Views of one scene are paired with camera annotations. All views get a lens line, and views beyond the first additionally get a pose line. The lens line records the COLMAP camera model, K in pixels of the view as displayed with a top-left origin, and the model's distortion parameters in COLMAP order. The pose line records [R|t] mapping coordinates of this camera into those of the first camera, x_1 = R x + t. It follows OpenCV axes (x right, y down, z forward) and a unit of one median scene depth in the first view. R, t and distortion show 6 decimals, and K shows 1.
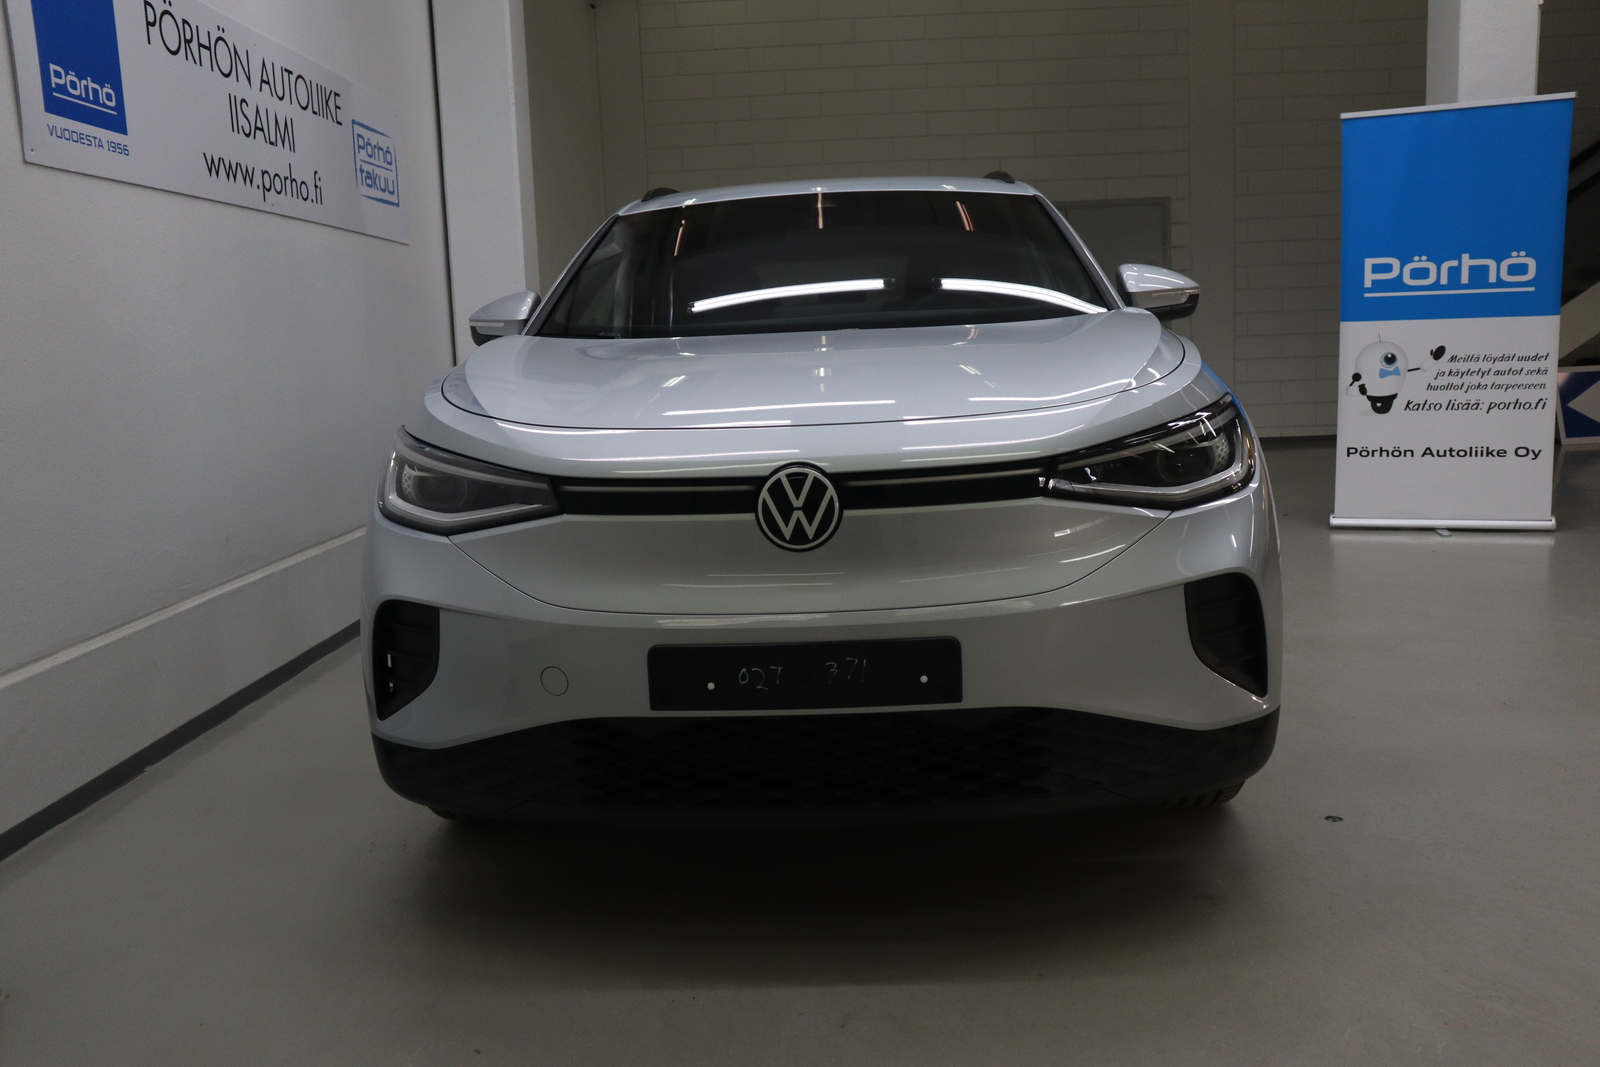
lens RADIAL K [[1384.0, 0, 800.0], [0, 1384.0, 533.5], [0, 0, 1]] dist [-0.000675, 0.000054]
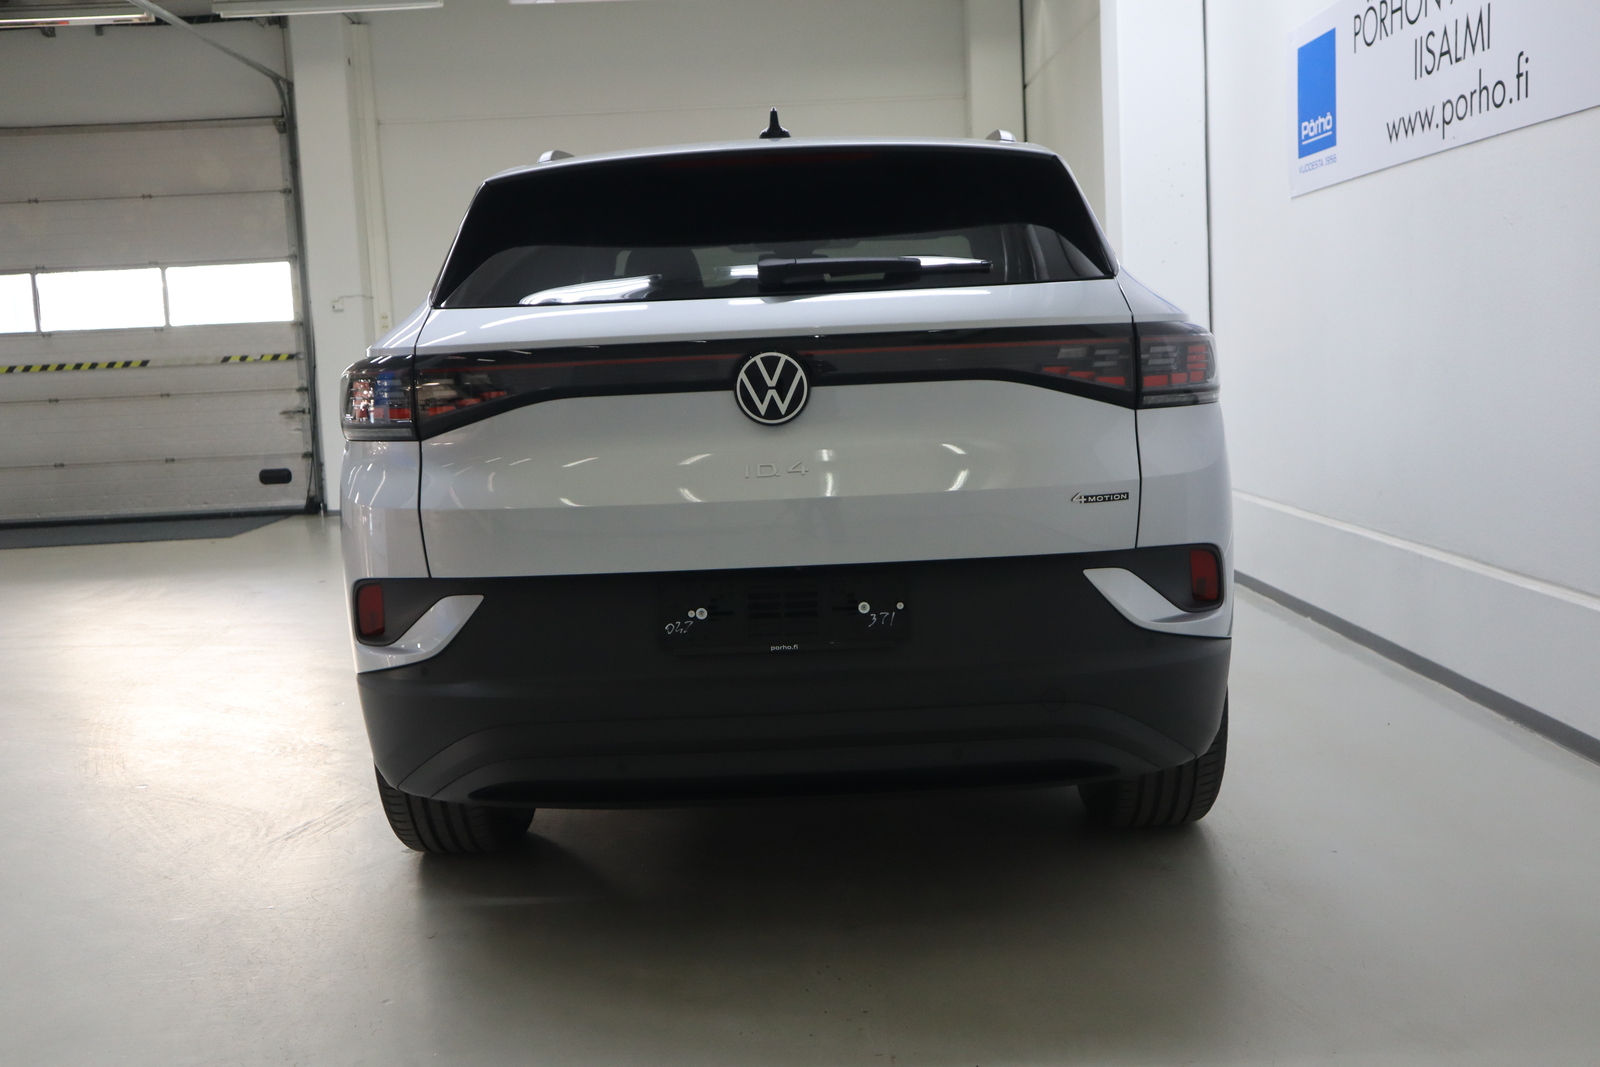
lens RADIAL K [[1690.9, 0, 800.0], [0, 1690.9, 533.5], [0, 0, 1]] dist [0.001349, -0.000005]
pose [[-0.996136, 0.083780, -0.026328, 0.060175], [0.074682, 0.965886, 0.247965, -0.301087], [0.046204, 0.245040, -0.968411, 2.110614]]
